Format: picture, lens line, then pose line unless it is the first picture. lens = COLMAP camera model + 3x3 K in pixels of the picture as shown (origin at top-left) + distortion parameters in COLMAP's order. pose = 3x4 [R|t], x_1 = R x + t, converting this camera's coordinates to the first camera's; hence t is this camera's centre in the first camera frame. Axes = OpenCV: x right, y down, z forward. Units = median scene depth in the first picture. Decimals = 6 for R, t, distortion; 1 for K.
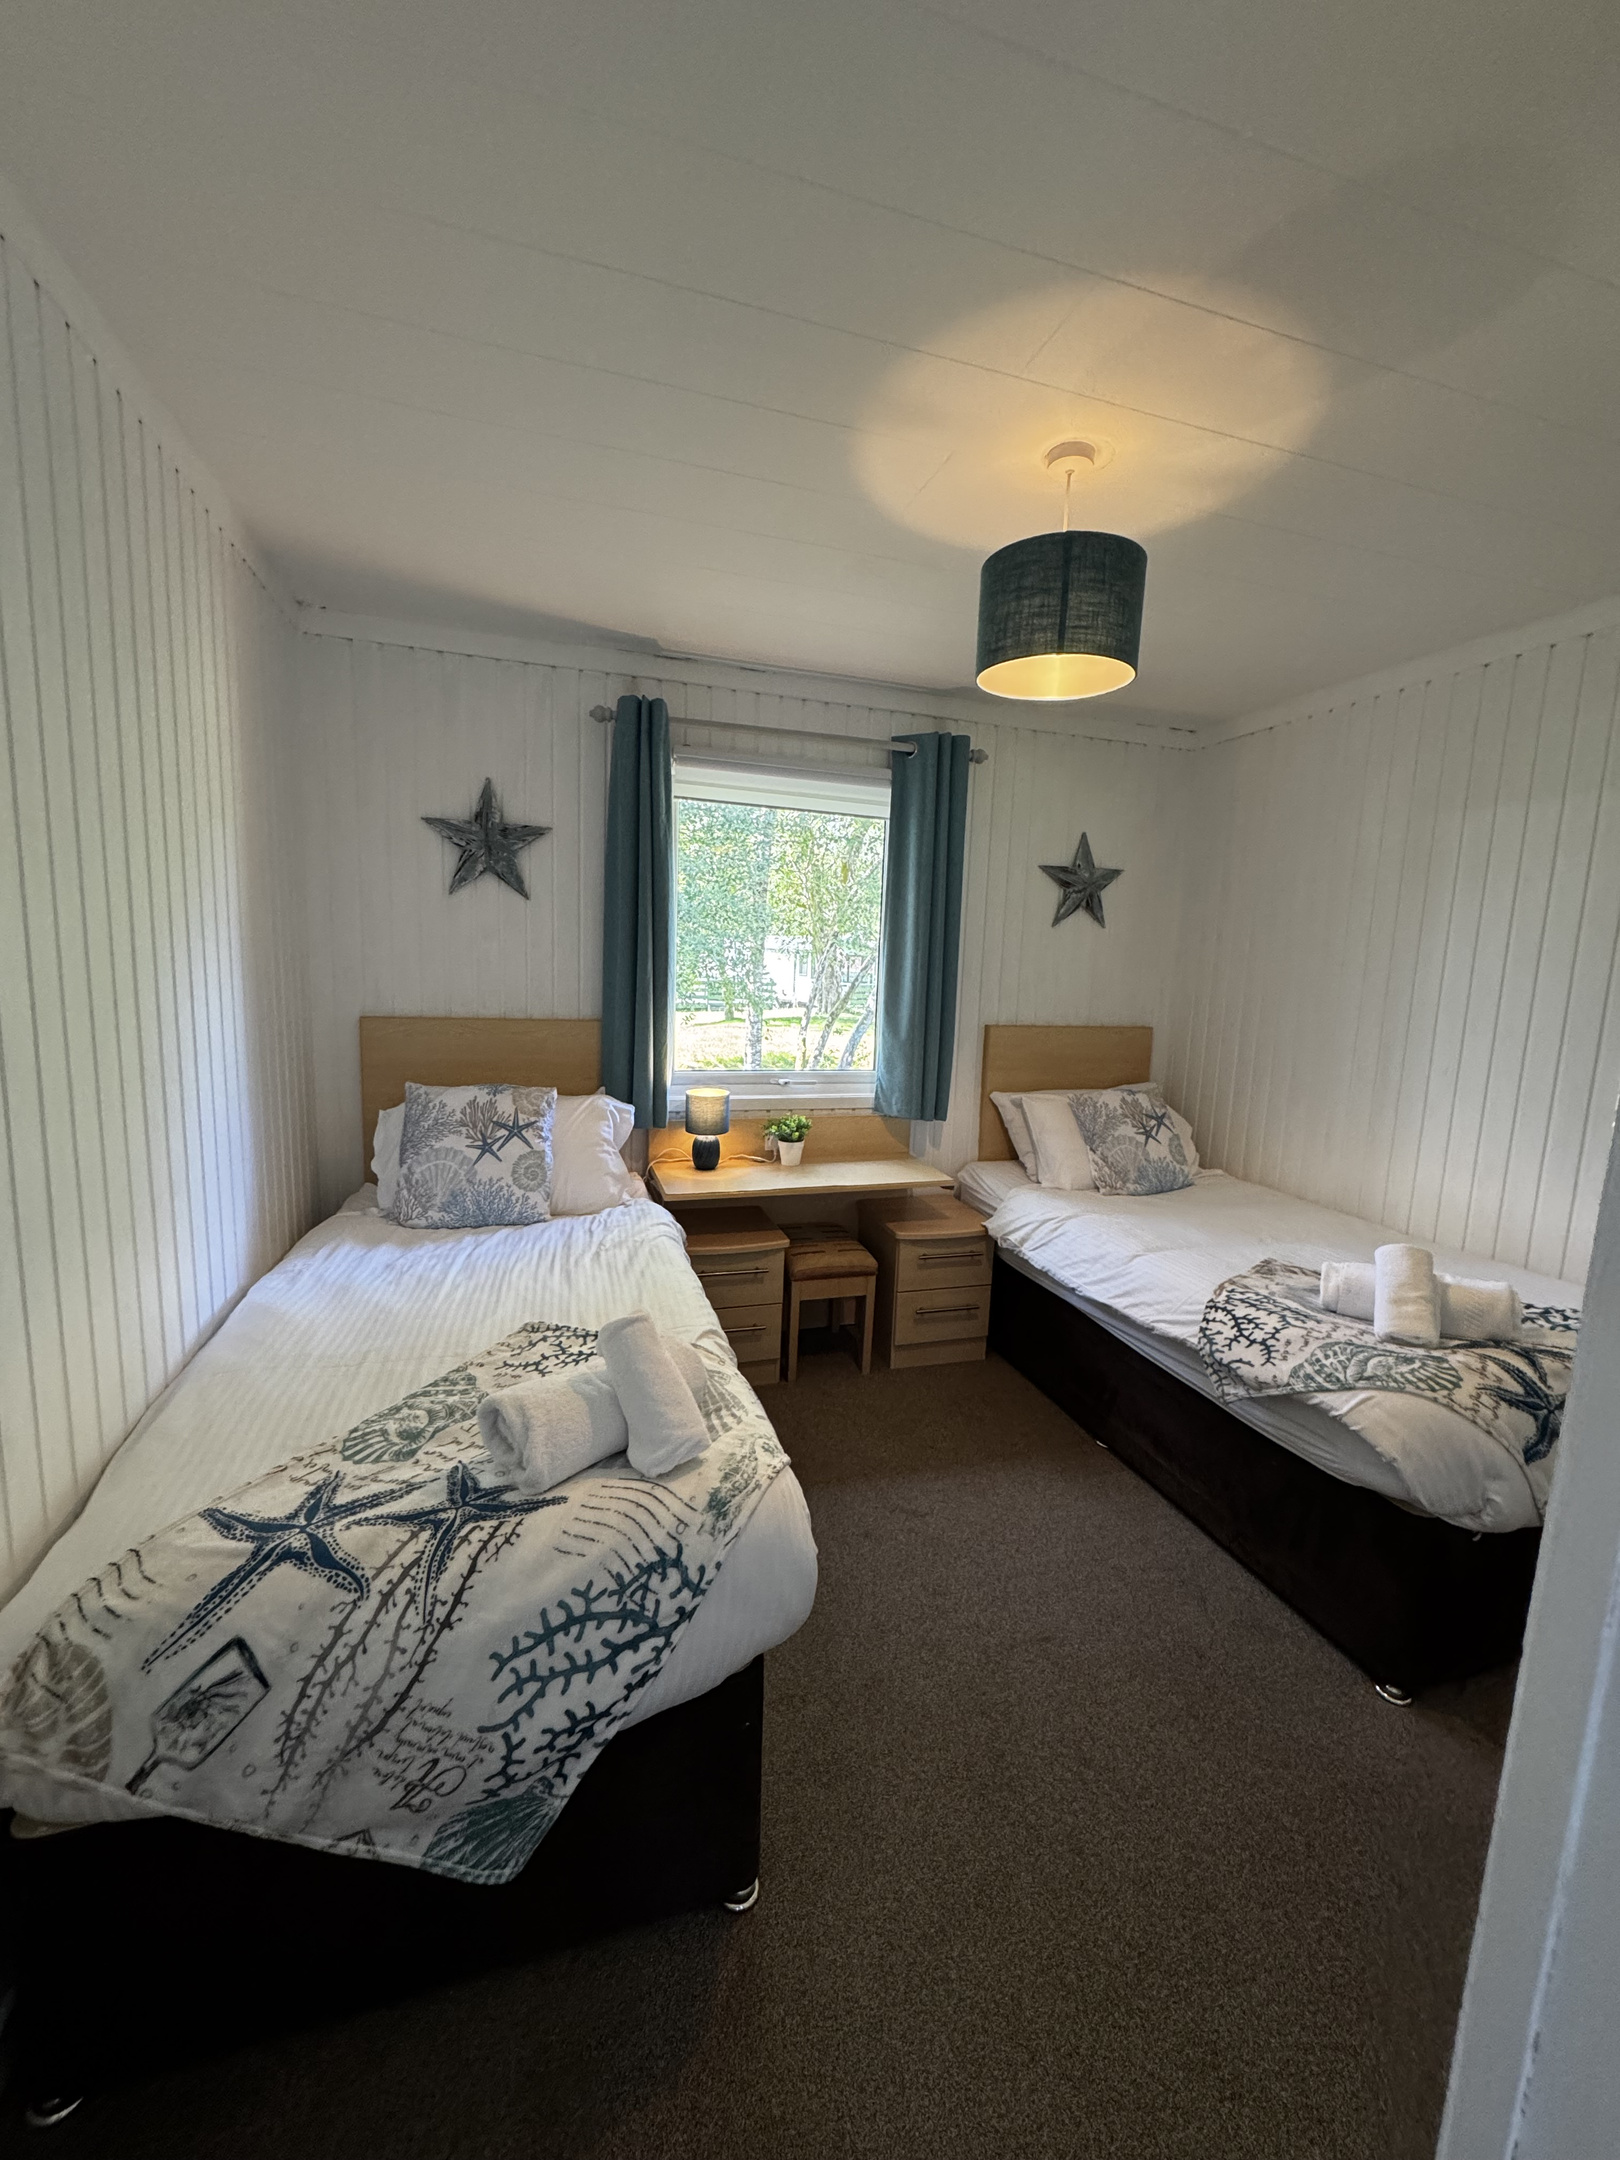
lens RADIAL K [[861.4, 0, 826.0], [0, 861.4, 1070.5], [0, 0, 1]] dist [-0.005511, 0.001595]
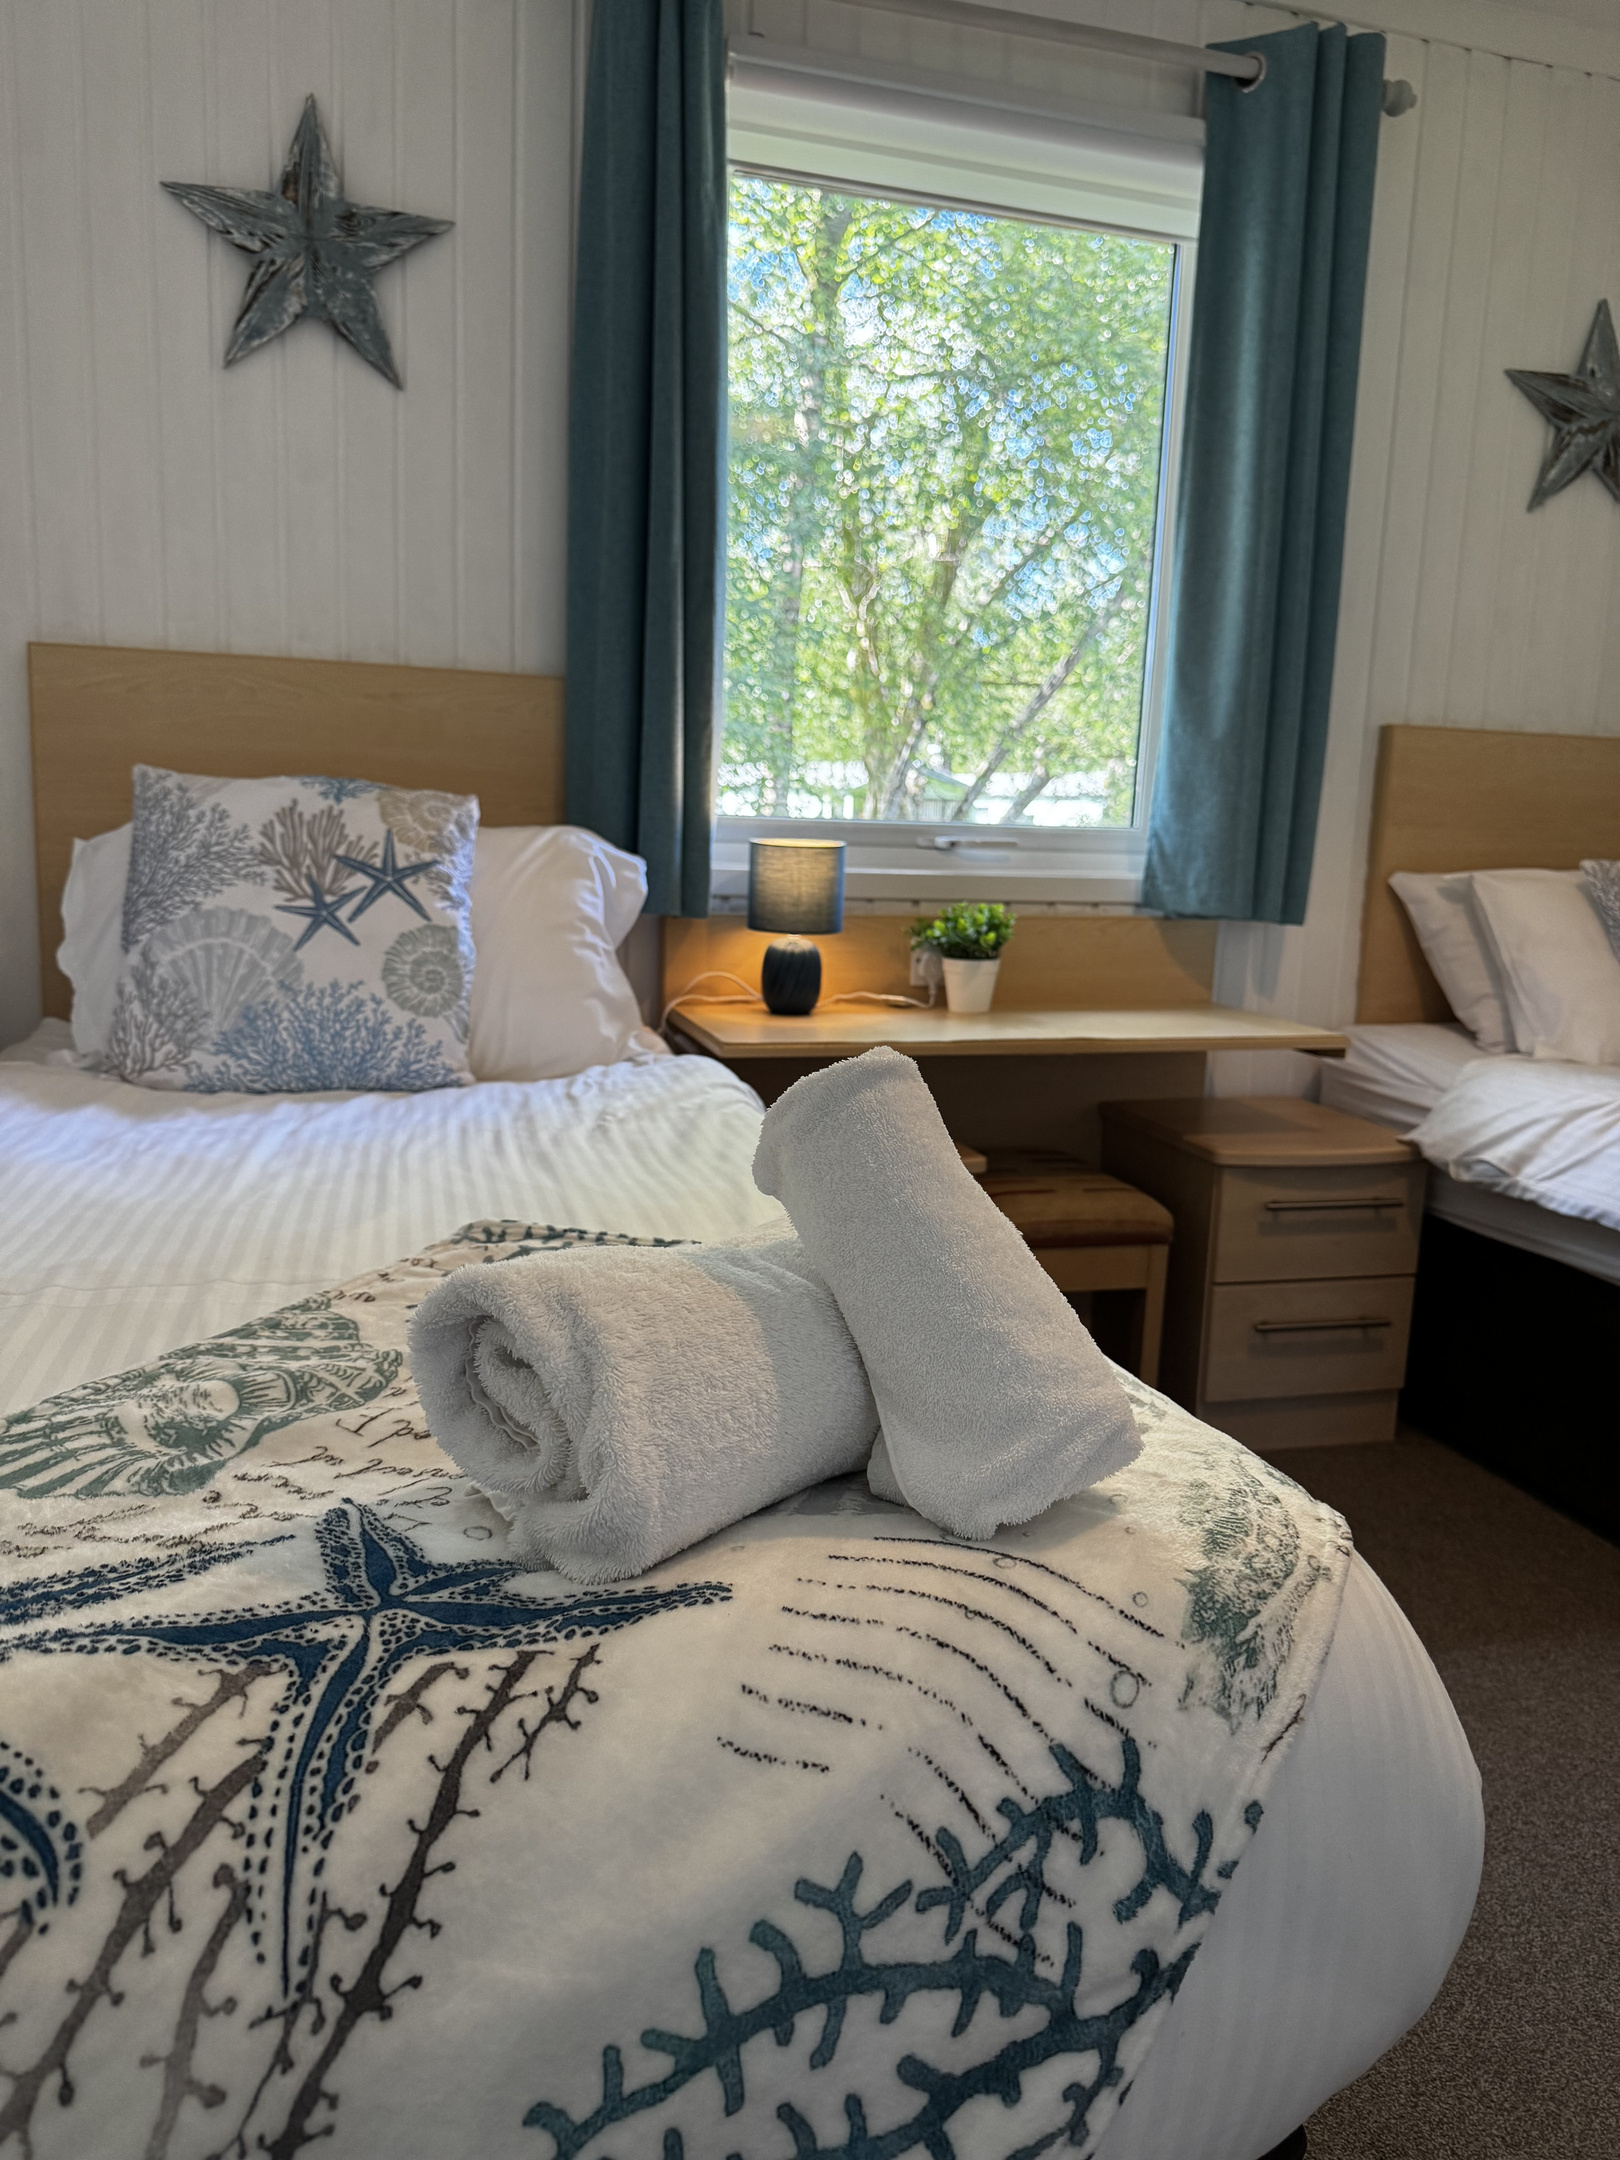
lens RADIAL K [[1512.0, 0, 817.1], [0, 1512.0, 1095.3], [0, 0, 1]] dist [0.012200, -0.031624]
pose [[0.999807, 0.002128, -0.019550, -0.128297], [-0.001465, 0.999426, 0.033853, 0.152074], [0.019611, -0.033818, 0.999236, 0.237475]]
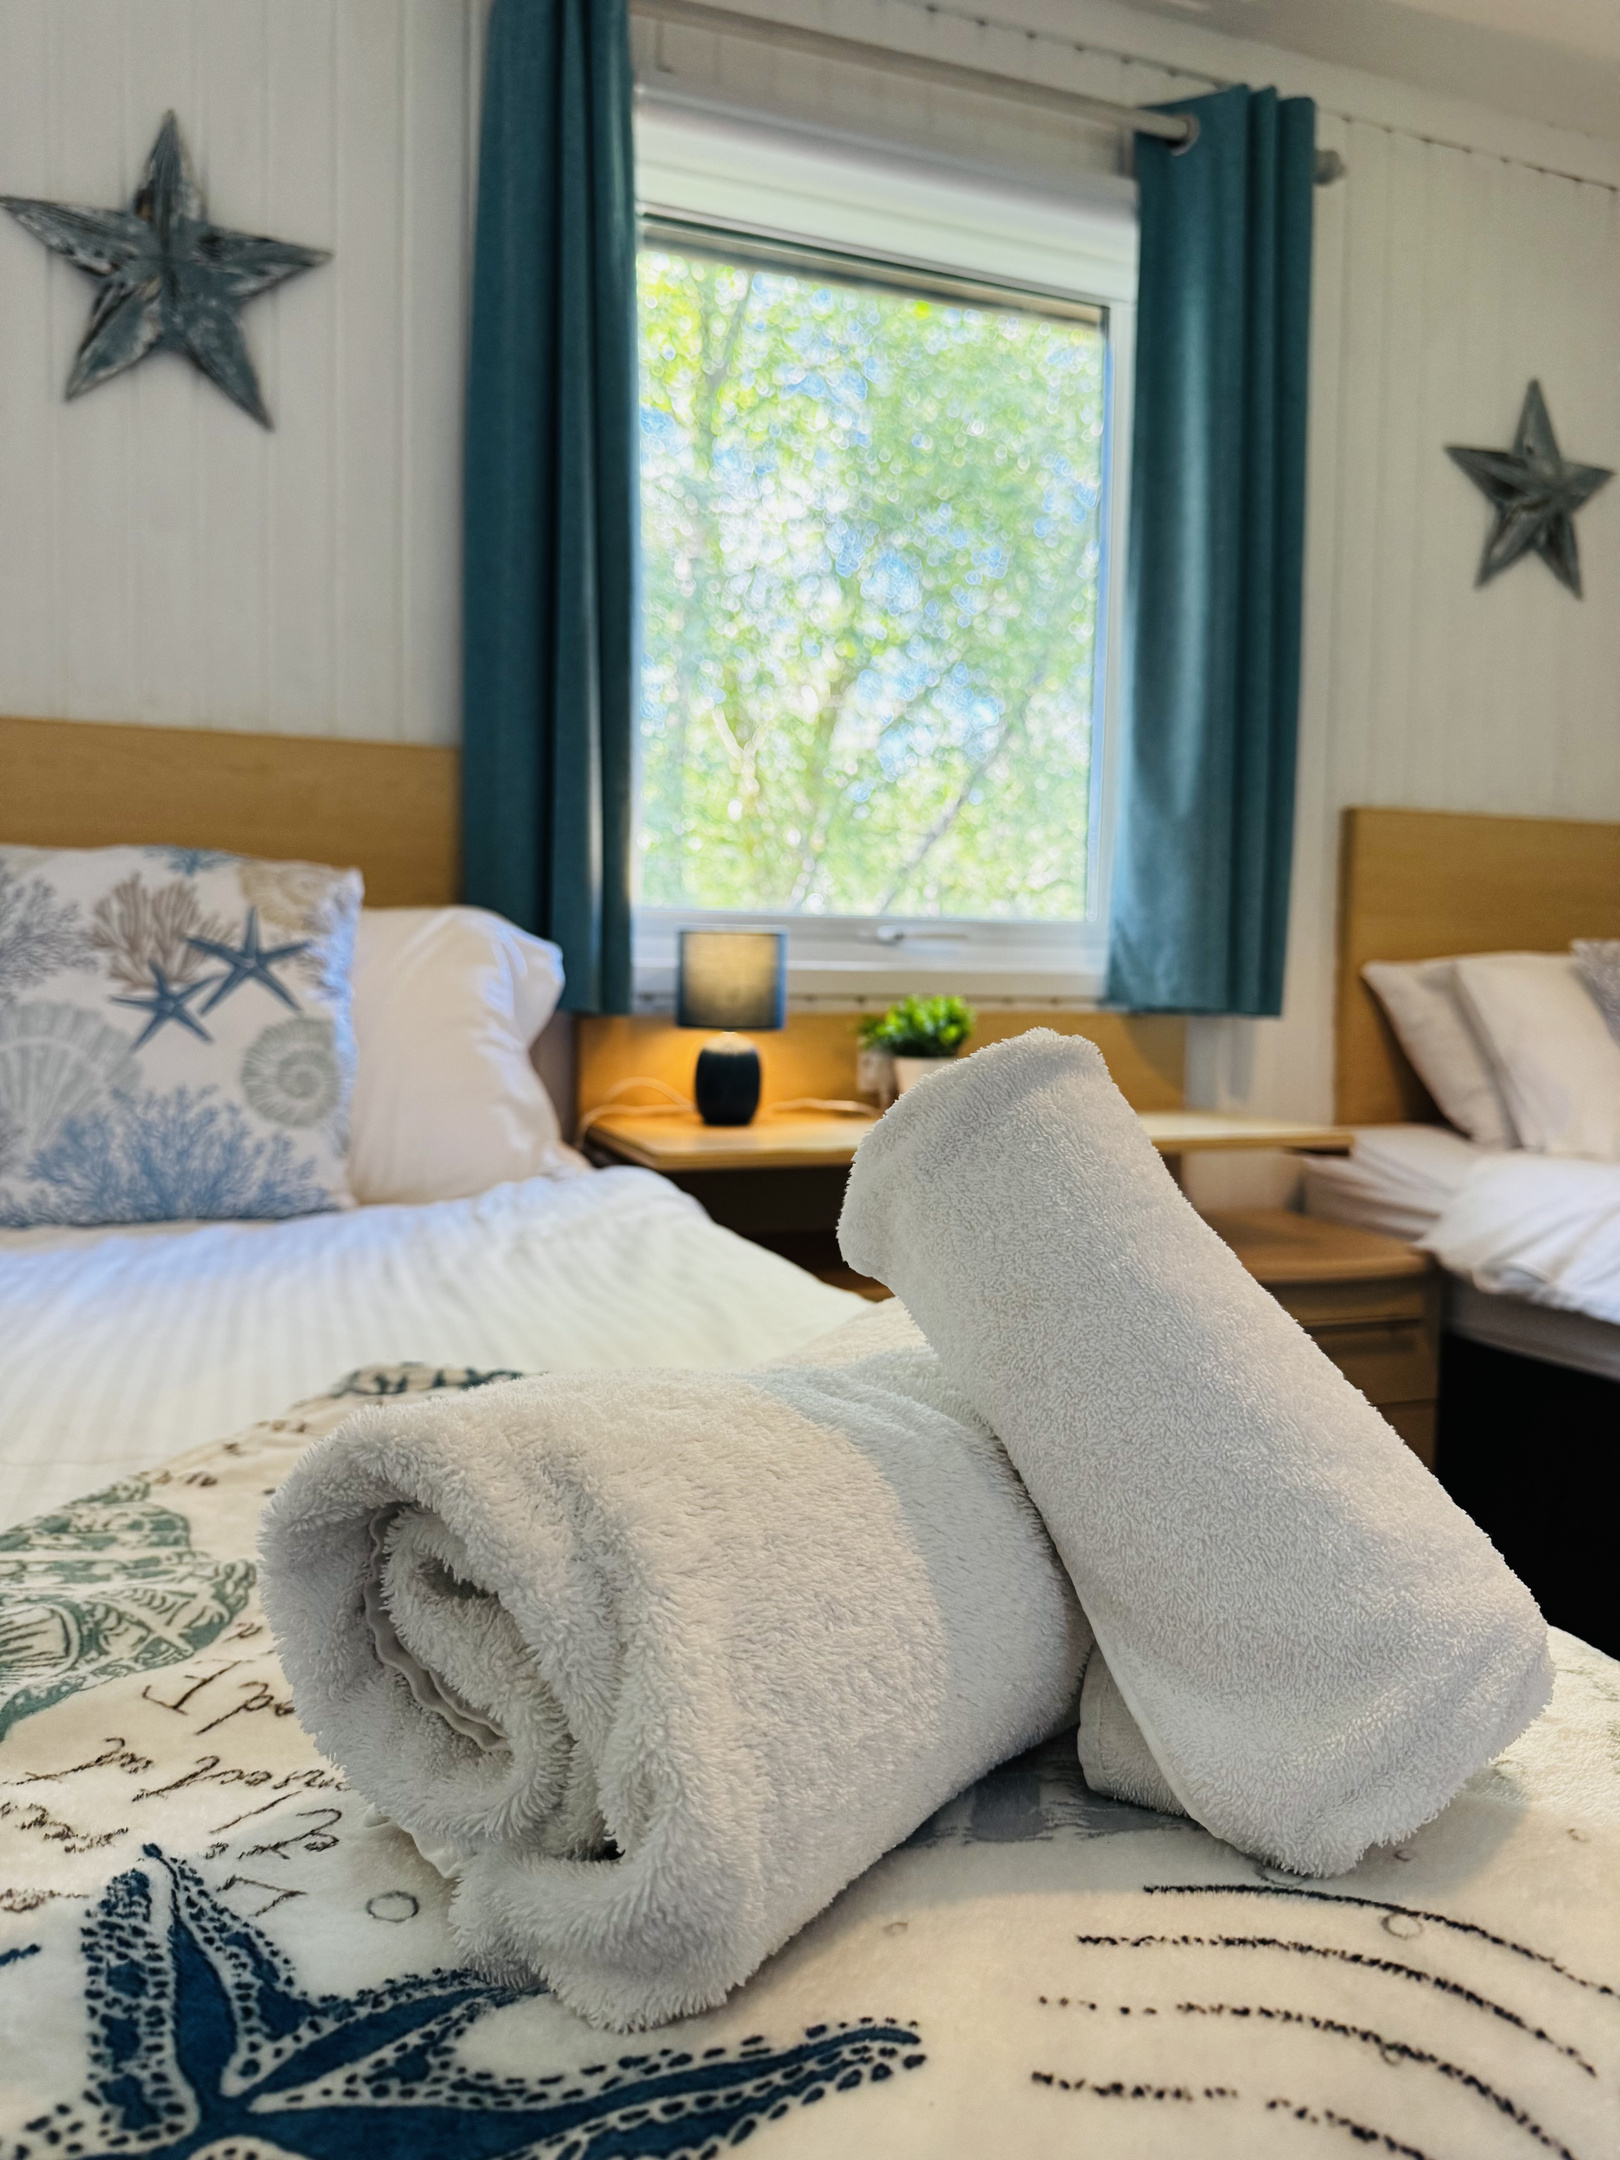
lens RADIAL K [[1512.0, 0, 815.4], [0, 1512.0, 1089.3], [0, 0, 1]] dist [0.012200, -0.031624]
pose [[0.997980, -0.024147, 0.058753, -0.161957], [0.028327, 0.997047, -0.071379, 0.173016], [-0.056856, 0.072899, 0.995717, 0.357414]]
